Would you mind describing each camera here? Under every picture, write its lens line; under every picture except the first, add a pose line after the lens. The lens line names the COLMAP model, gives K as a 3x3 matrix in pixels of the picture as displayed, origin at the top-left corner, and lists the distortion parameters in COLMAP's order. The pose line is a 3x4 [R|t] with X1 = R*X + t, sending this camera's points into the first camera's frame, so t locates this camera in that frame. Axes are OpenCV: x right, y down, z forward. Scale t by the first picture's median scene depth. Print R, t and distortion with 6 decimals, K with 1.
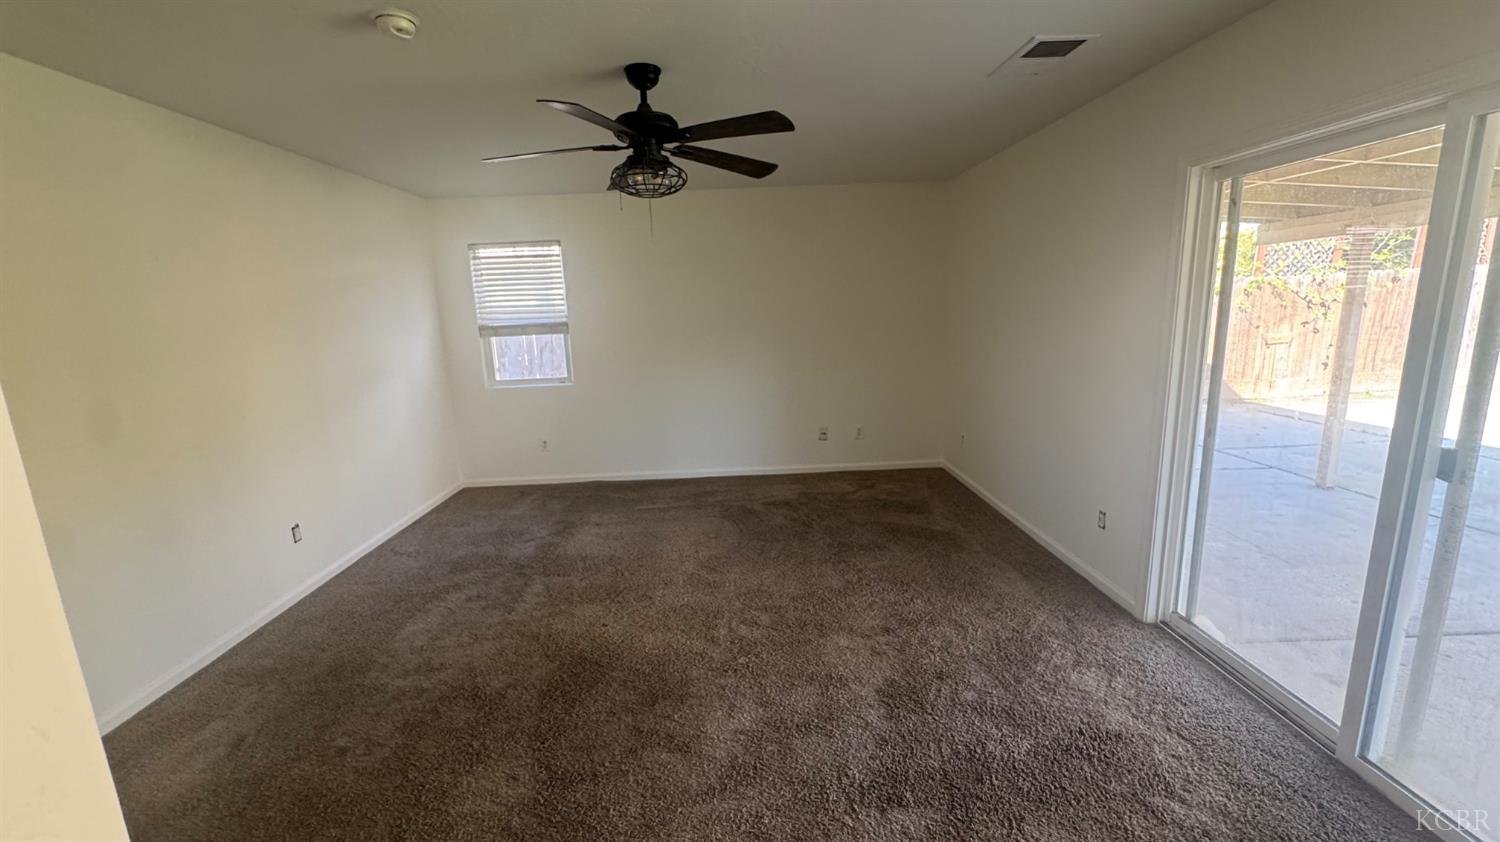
lens RADIAL K [[600.1, 0, 749.7], [0, 600.1, 417.4], [0, 0, 1]] dist [-0.006930, 0.000477]
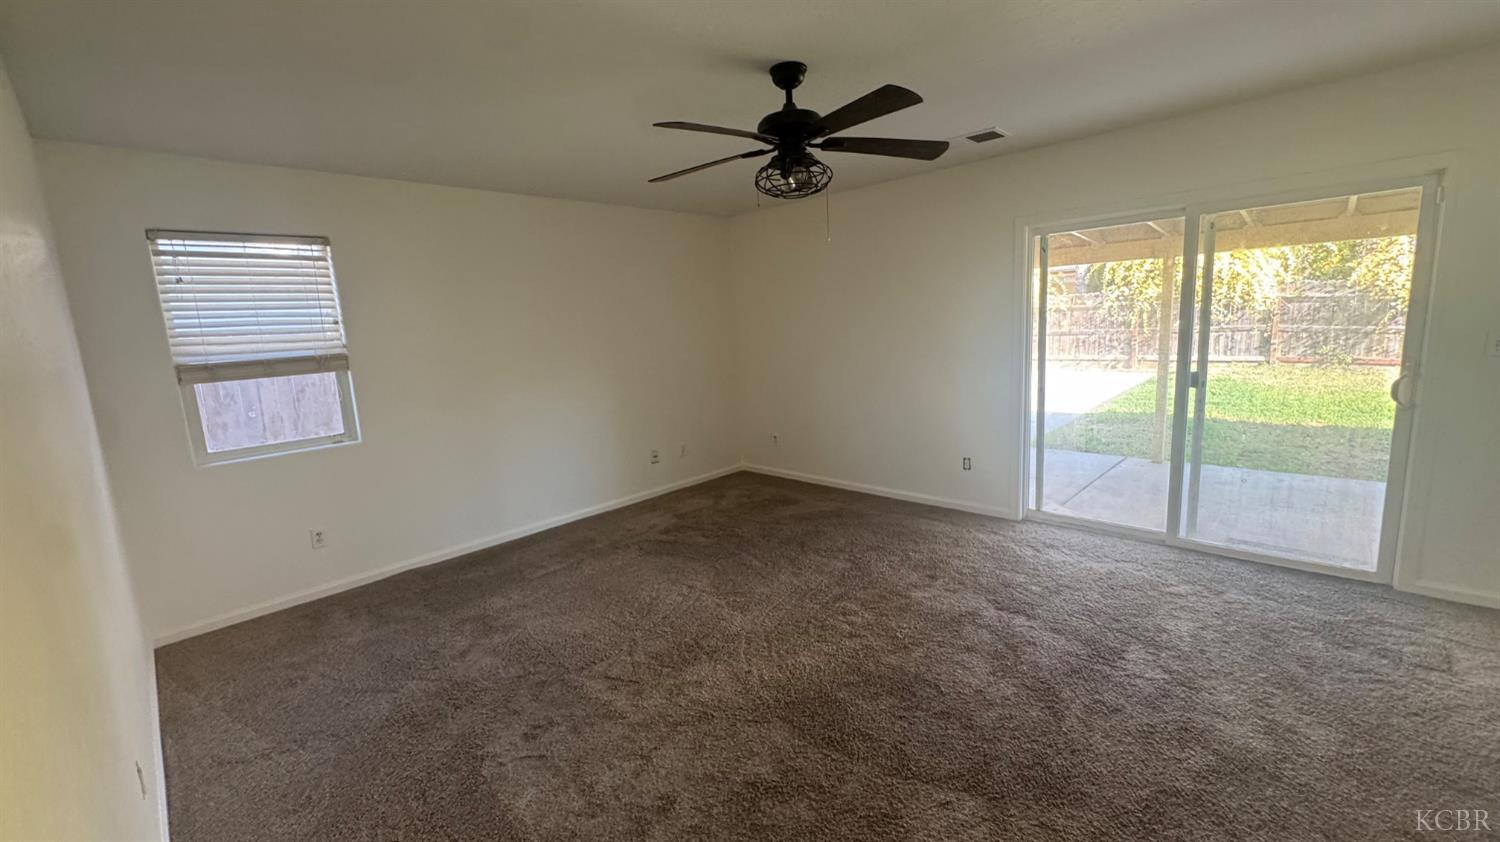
lens RADIAL K [[600.1, 0, 749.7], [0, 600.1, 417.4], [0, 0, 1]] dist [-0.006930, 0.000477]
pose [[0.715813, -0.113485, 0.689009, -0.511835], [0.158041, 0.987431, -0.001551, -0.011968], [-0.680173, 0.110002, 0.724751, 0.206577]]
